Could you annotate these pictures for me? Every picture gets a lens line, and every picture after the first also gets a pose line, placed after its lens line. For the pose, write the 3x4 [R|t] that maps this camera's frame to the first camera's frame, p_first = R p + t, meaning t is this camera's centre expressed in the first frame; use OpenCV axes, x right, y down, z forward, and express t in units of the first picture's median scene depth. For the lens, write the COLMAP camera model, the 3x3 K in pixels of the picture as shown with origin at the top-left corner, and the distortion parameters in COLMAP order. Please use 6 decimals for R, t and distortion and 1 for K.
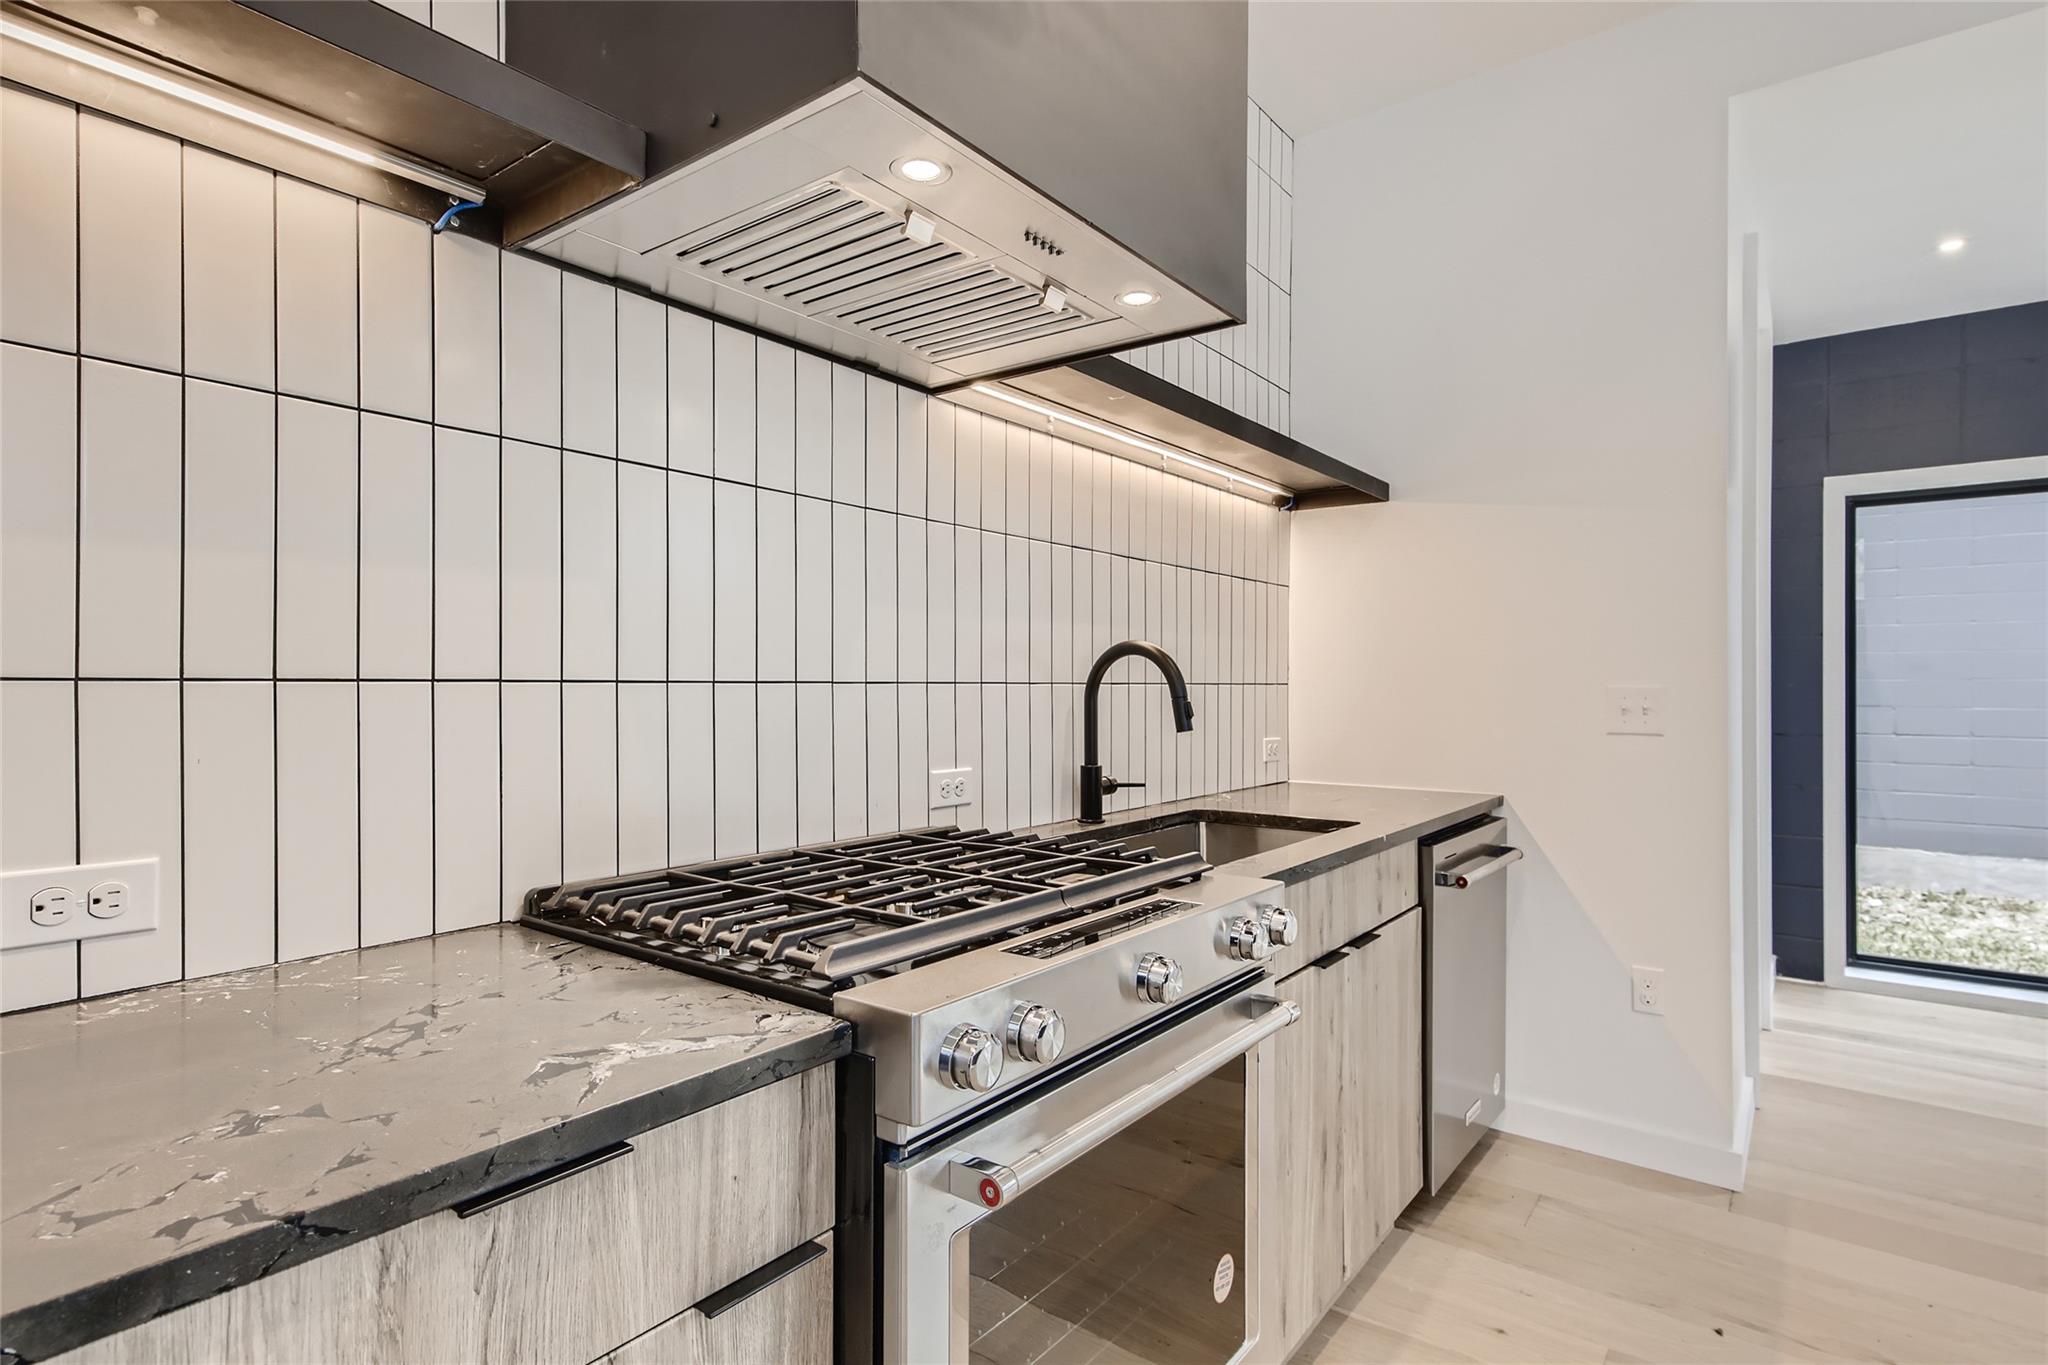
lens RADIAL K [[1043.6, 0, 1024.0], [0, 1043.6, 682.5], [0, 0, 1]] dist [0.001077, -0.000124]
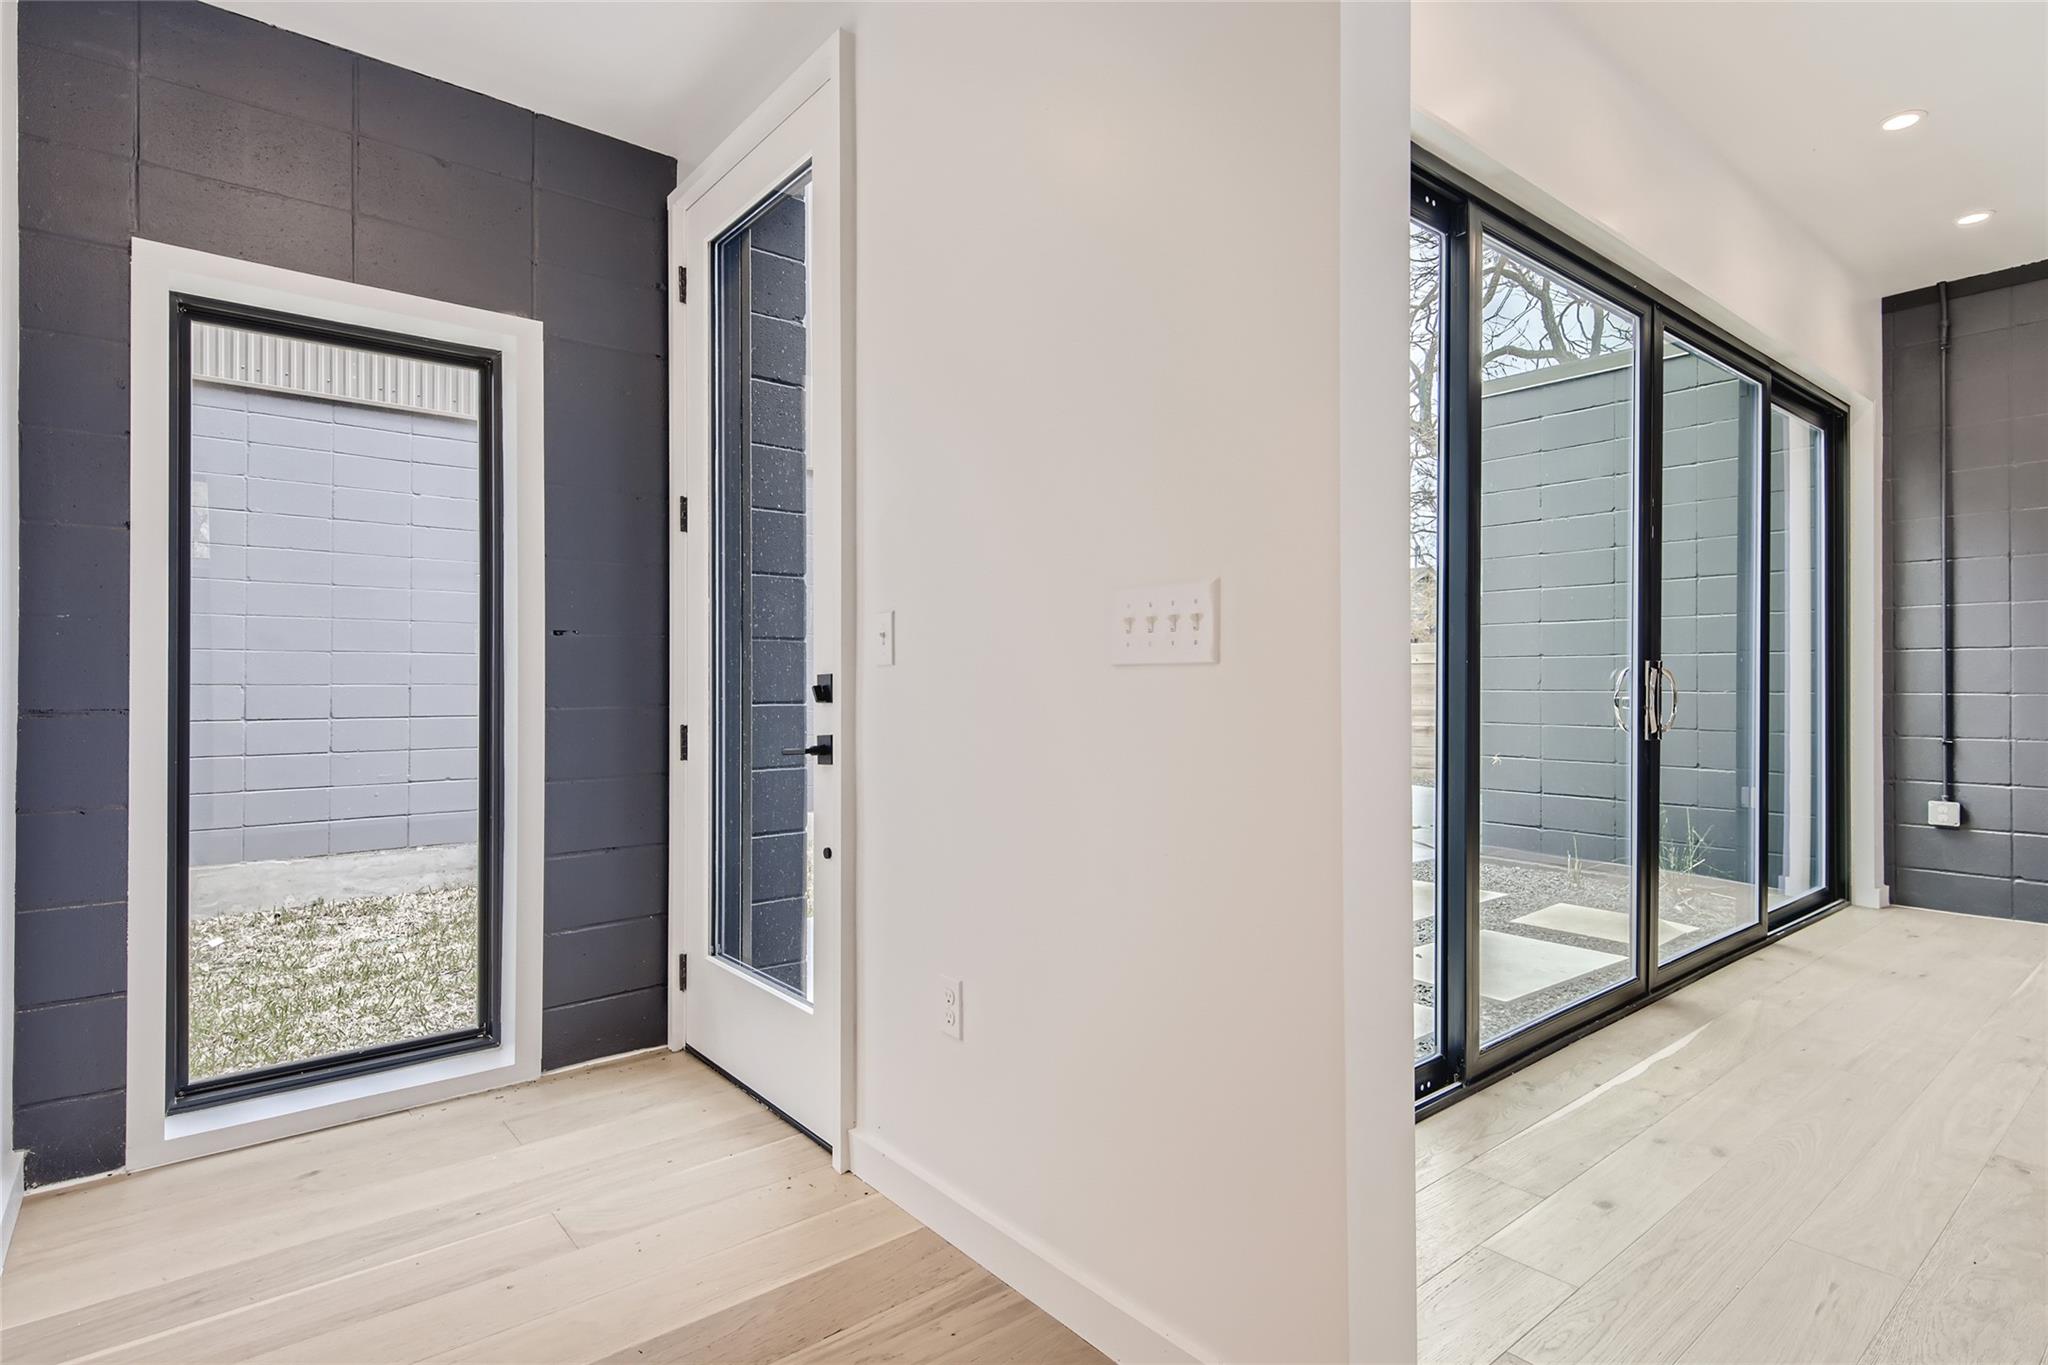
lens RADIAL K [[1043.6, 0, 1024.0], [0, 1043.6, 682.5], [0, 0, 1]] dist [0.001077, -0.000124]
pose [[0.226380, 0.001859, 0.974037, 0.336642], [-0.005384, 0.999985, -0.000658, 0.035846], [-0.974024, -0.005095, 0.226387, 0.416967]]
